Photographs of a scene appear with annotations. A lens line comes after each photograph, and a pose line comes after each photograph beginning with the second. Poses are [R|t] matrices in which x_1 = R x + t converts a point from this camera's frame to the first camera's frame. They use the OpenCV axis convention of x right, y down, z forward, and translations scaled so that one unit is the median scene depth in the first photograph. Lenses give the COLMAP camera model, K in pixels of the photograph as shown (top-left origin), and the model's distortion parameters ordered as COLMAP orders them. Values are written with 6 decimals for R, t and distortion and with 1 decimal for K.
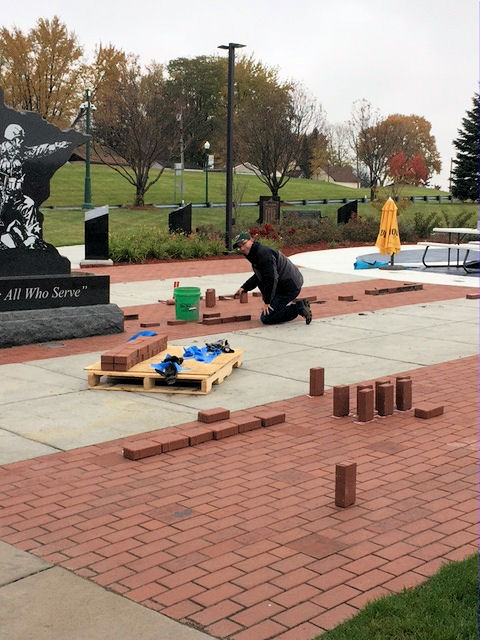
lens RADIAL K [[903.3, 0, 241.3], [0, 903.3, 319.6], [0, 0, 1]] dist [0.074179, 0.000000]
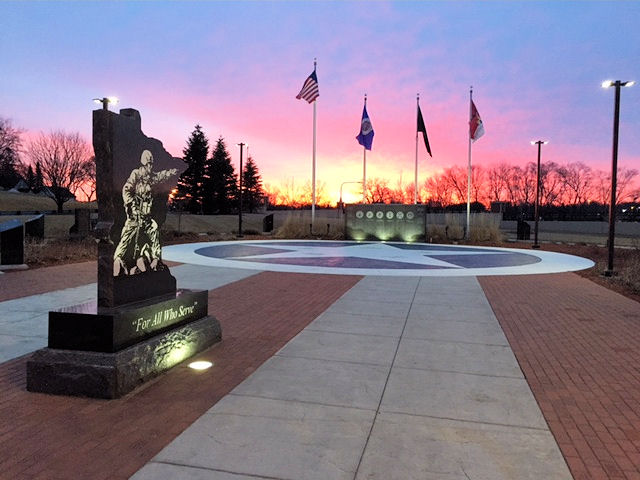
lens RADIAL K [[539.8, 0, 317.2], [0, 539.8, 241.1], [0, 0, 1]] dist [0.075458, 0.010195]
pose [[0.844427, -0.021296, 0.535248, -0.410958], [0.060269, 0.996642, -0.055430, -0.067289], [-0.532270, 0.079065, 0.842874, 0.389012]]
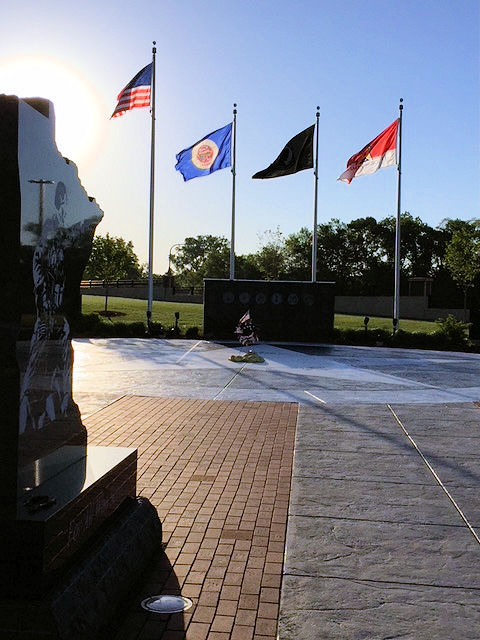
lens RADIAL K [[857.1, 0, 238.9], [0, 857.1, 318.3], [0, 0, 1]] dist [-0.007913, 0.000000]
pose [[0.760514, -0.007545, 0.649277, -0.481983], [0.067385, 0.995450, -0.067362, -0.096633], [-0.645815, 0.094981, 0.757563, 0.567168]]
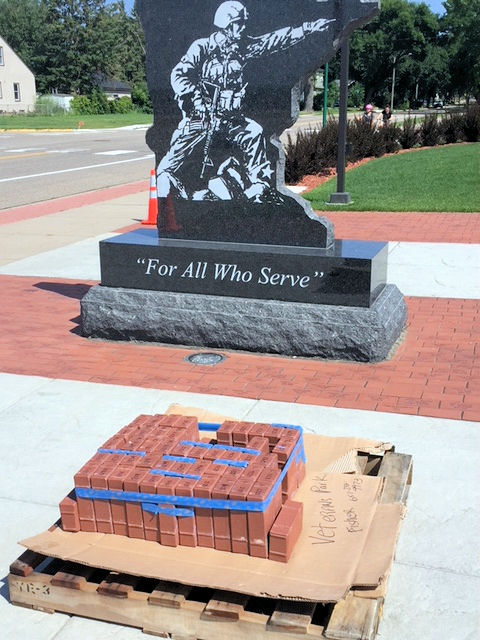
lens RADIAL K [[746.2, 0, 240.4], [0, 746.2, 320.6], [0, 0, 1]] dist [0.062905, 0.000000]
pose [[0.440640, 0.228641, -0.868078, 0.250448], [-0.096544, 0.973481, 0.207397, -0.107306], [0.892477, -0.007579, 0.451028, 0.760193]]
